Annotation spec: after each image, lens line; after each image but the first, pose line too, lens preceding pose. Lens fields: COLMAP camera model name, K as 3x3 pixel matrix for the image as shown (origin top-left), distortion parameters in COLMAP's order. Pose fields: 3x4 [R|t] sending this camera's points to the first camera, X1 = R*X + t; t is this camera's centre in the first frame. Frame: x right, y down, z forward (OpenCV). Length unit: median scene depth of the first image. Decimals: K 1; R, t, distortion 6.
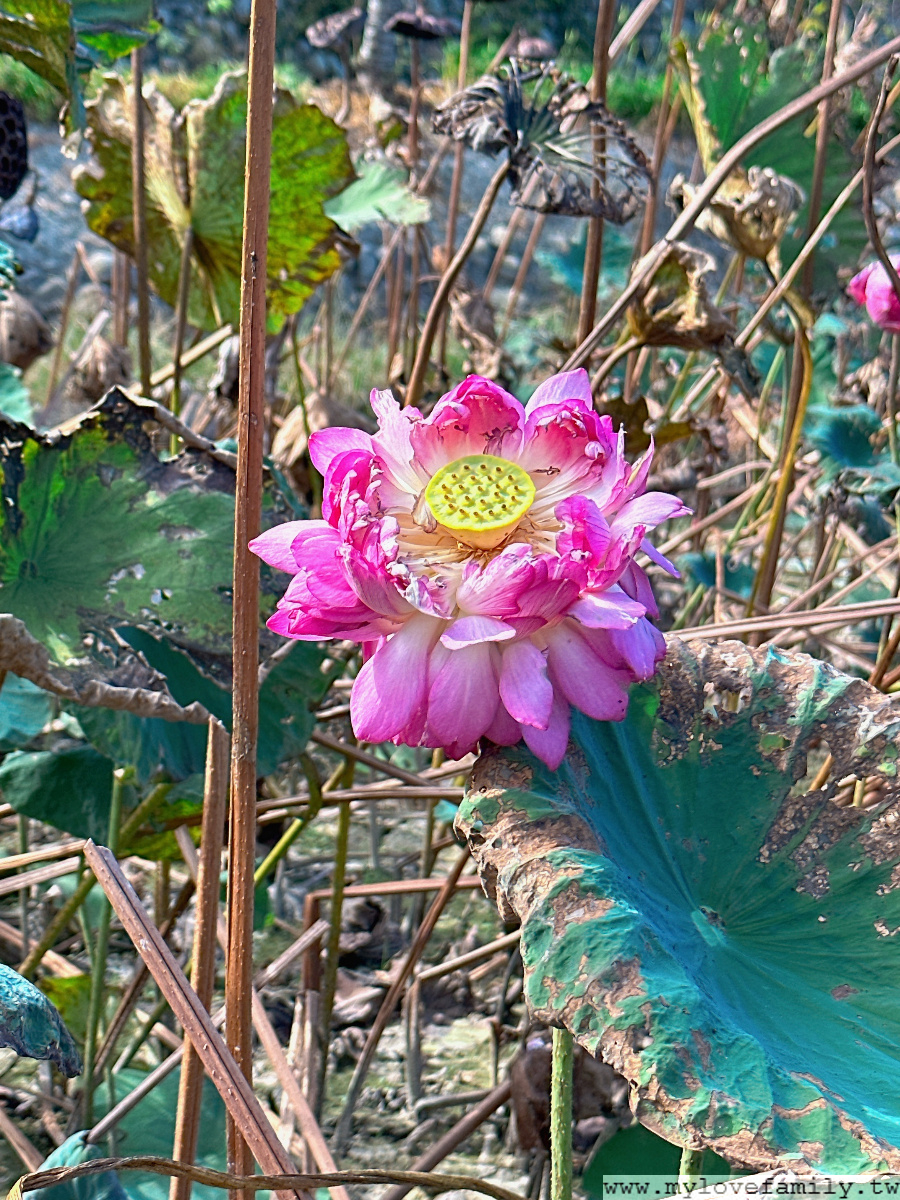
lens RADIAL K [[2326.9, 0, 450.0], [0, 2326.9, 600.0], [0, 0, 1]] dist [0.055095, 0.491549]
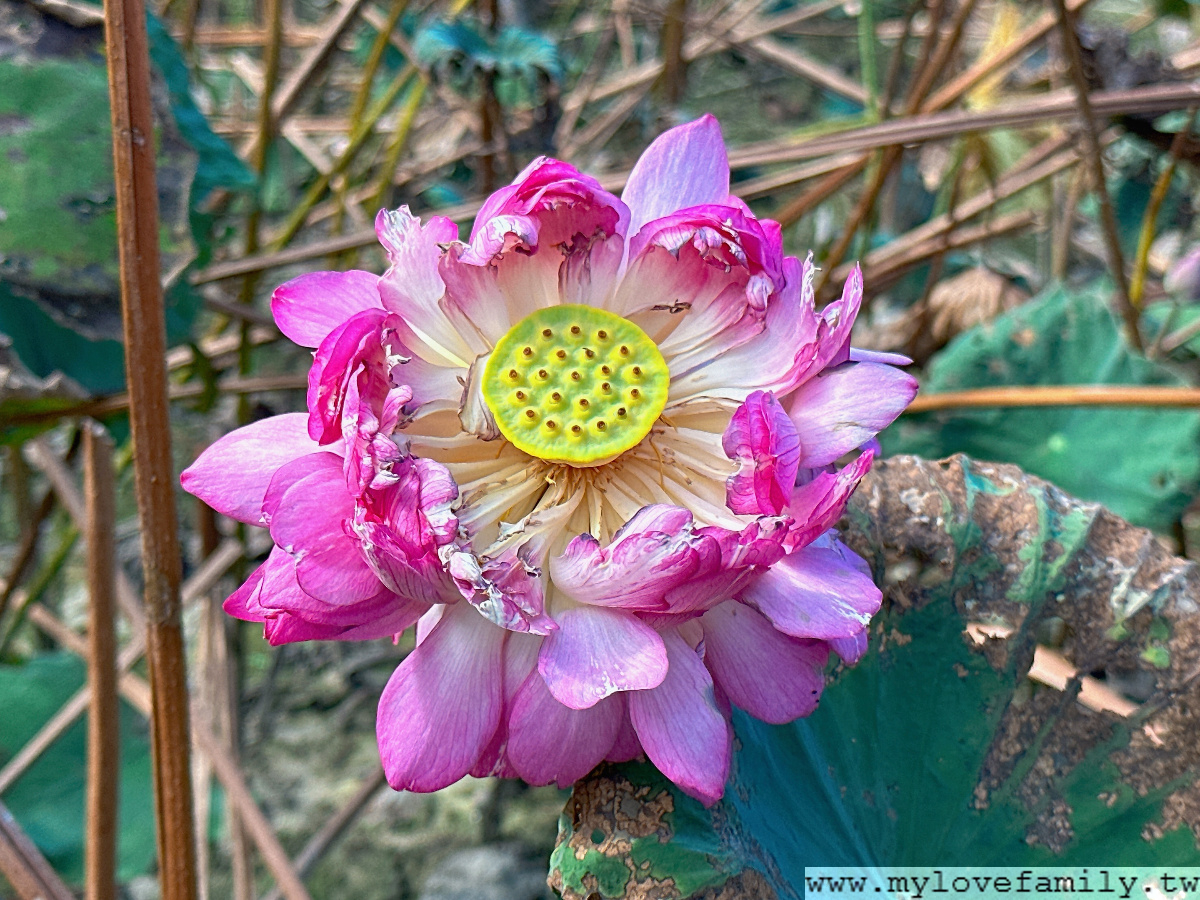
lens RADIAL K [[2326.9, 0, 600.0], [0, 2326.9, 450.0], [0, 0, 1]] dist [0.055095, 0.491549]
pose [[0.989305, -0.074724, 0.125266, -0.050827], [0.042412, 0.969070, 0.243115, -0.156200], [-0.139558, -0.235203, 0.961875, 0.390325]]
